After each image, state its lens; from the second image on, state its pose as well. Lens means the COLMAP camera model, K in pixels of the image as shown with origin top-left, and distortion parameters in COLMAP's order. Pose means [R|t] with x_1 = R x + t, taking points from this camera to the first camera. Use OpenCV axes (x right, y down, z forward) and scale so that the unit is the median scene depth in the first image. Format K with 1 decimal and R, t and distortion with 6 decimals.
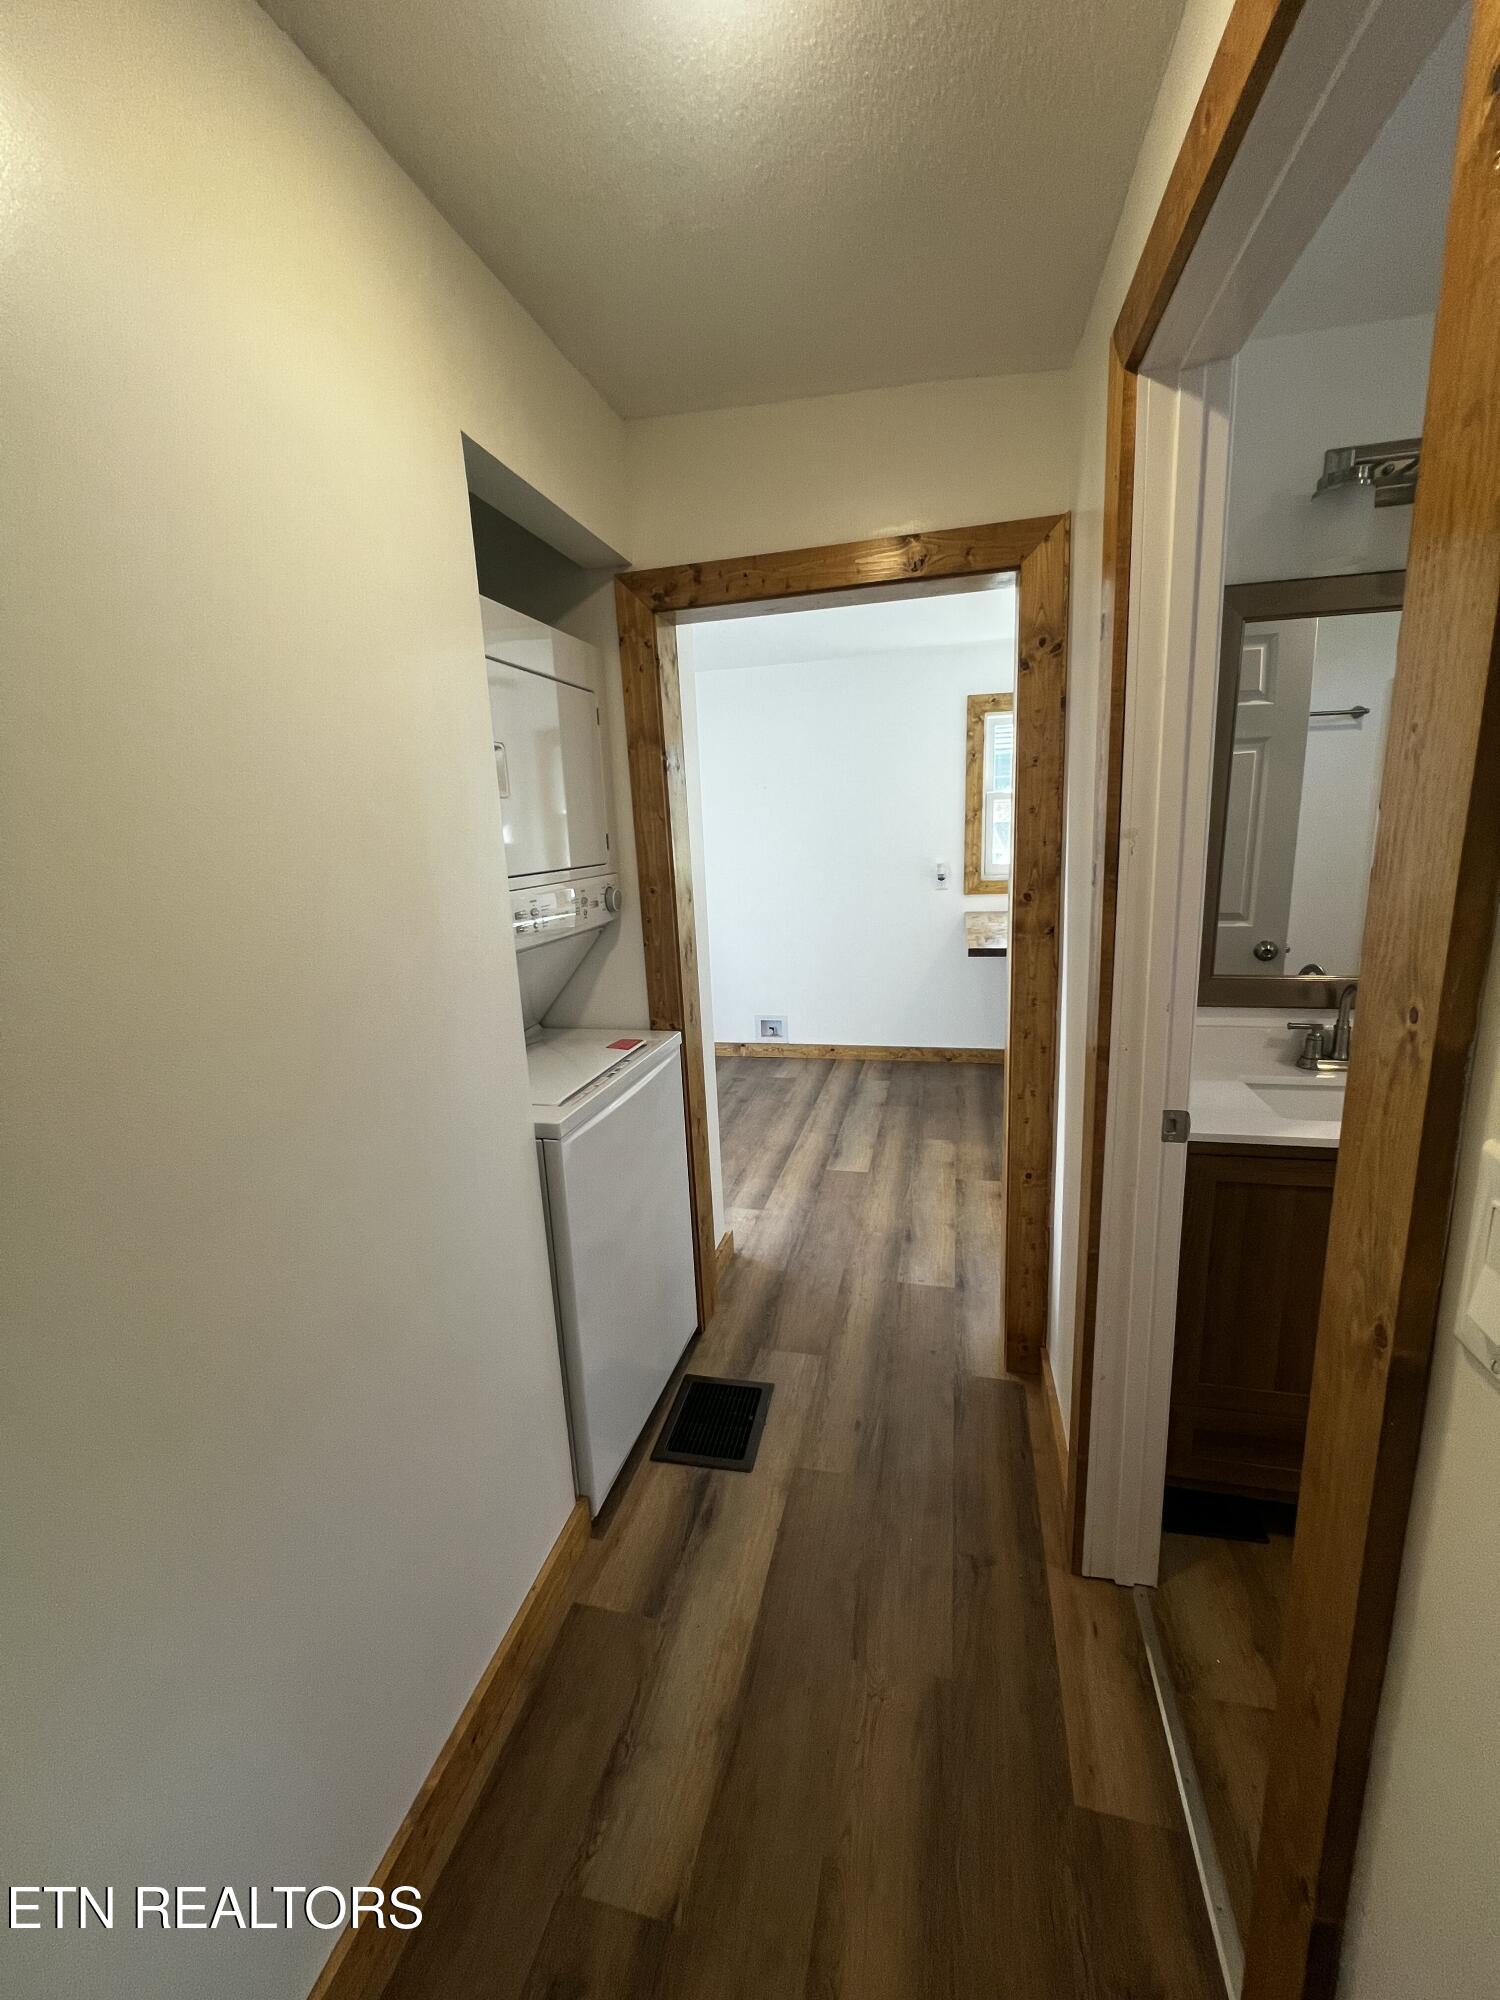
lens RADIAL K [[799.9, 0, 746.1], [0, 799.9, 997.2], [0, 0, 1]] dist [-0.001538, 0.000236]
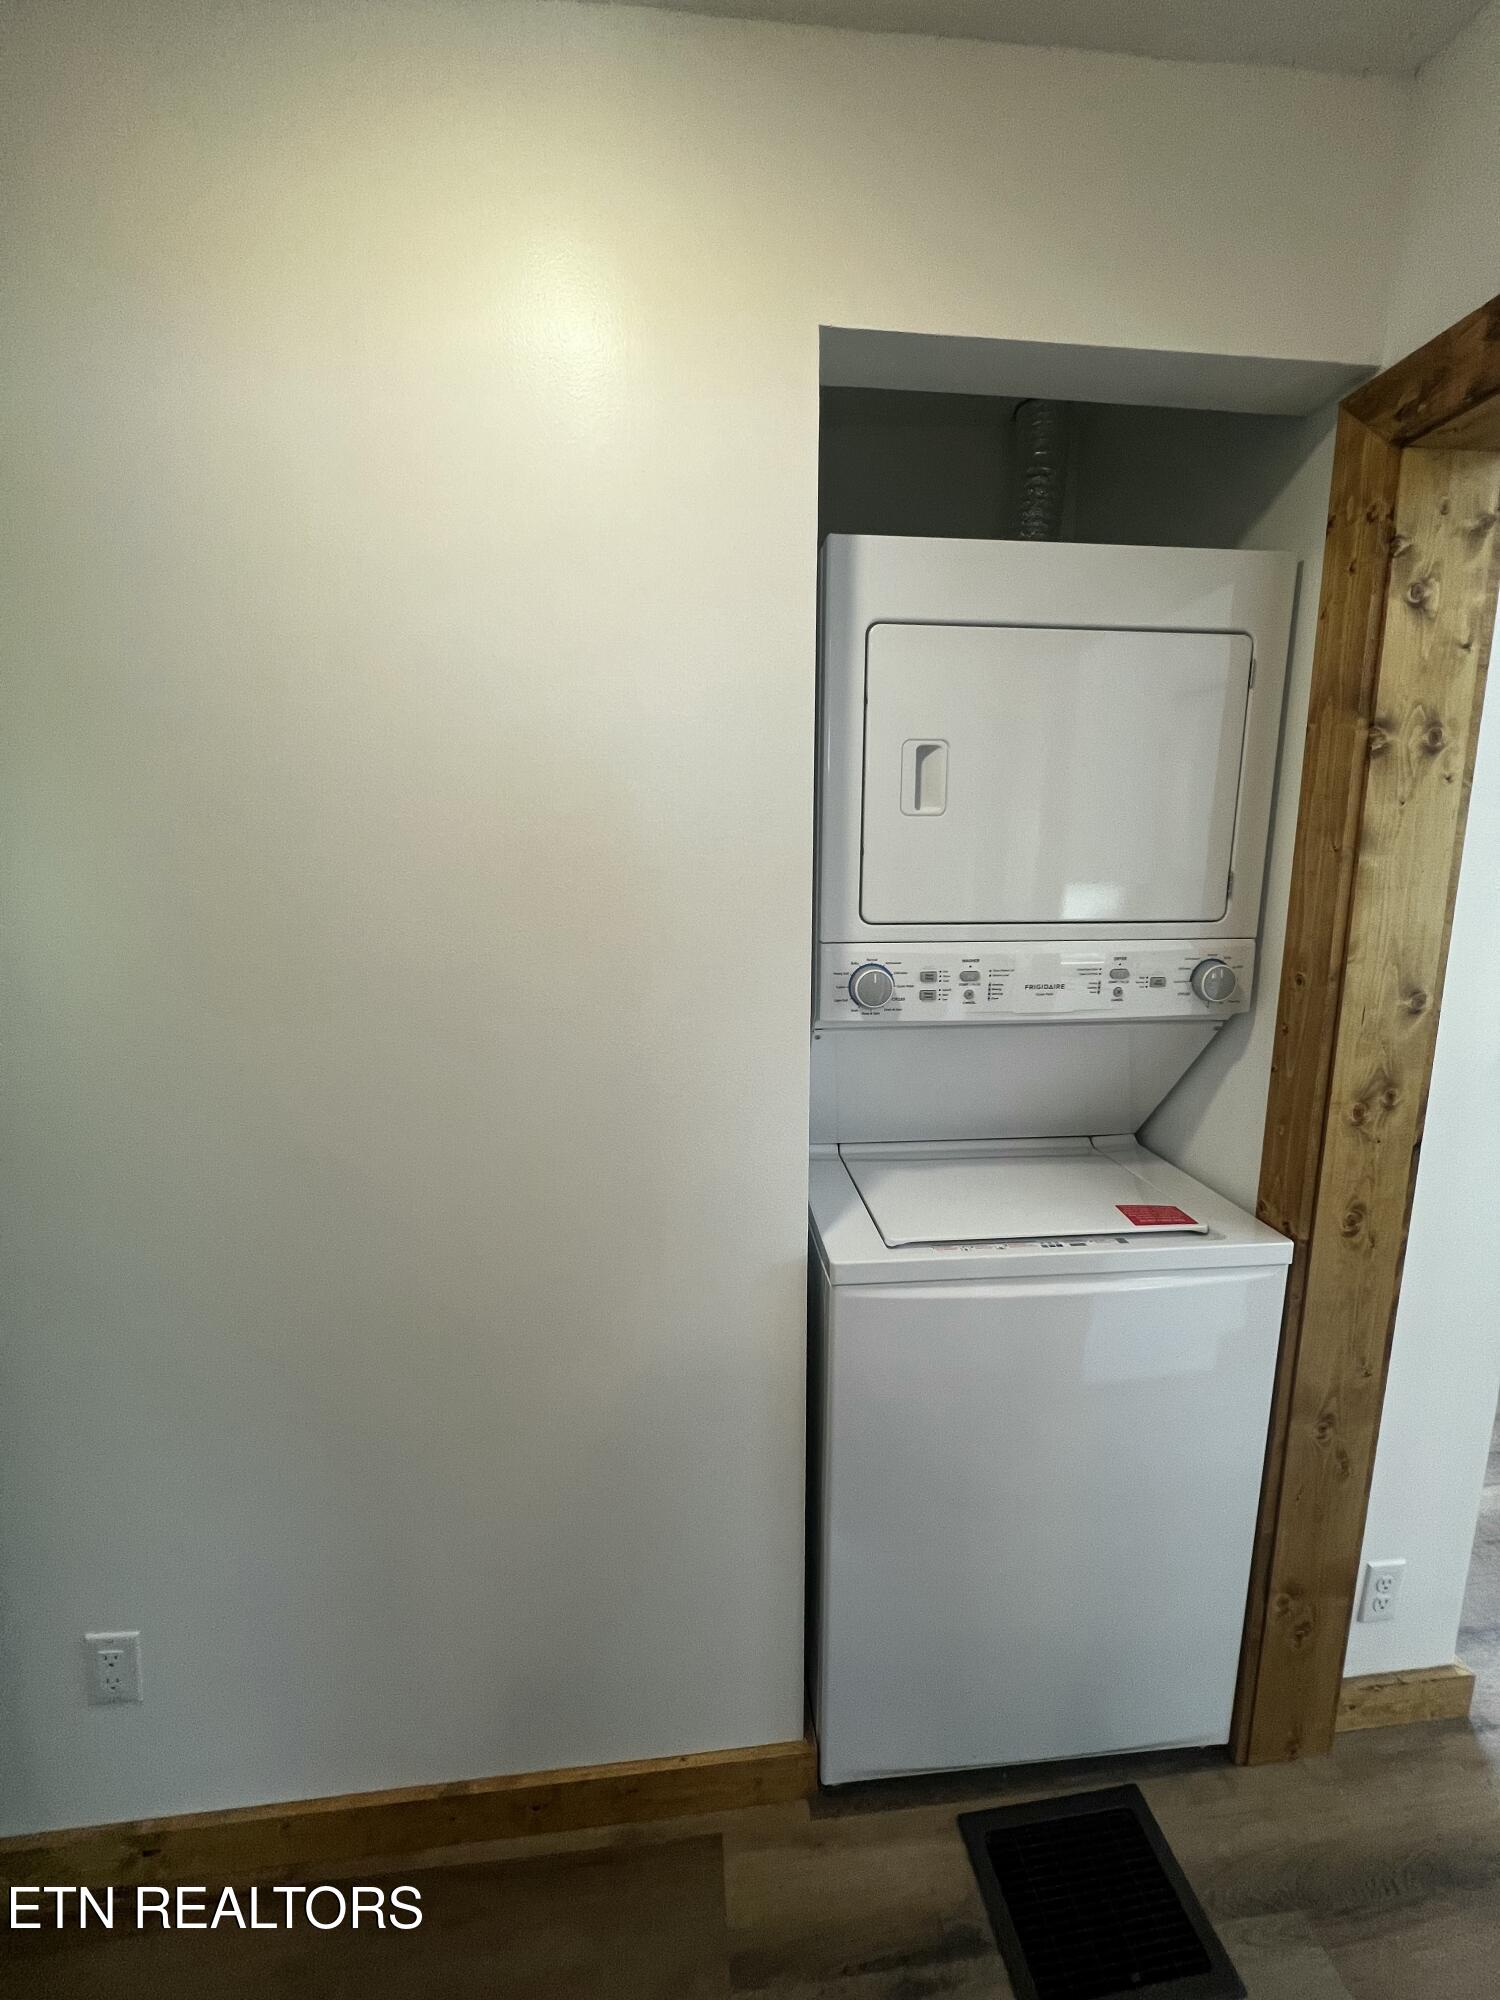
lens RADIAL K [[799.9, 0, 754.7], [0, 799.9, 994.9], [0, 0, 1]] dist [-0.001538, 0.000236]
pose [[0.348136, 0.206323, -0.914457, 0.275196], [-0.215360, 0.966992, 0.136188, -0.125096], [0.912371, 0.149526, 0.381078, 0.482497]]
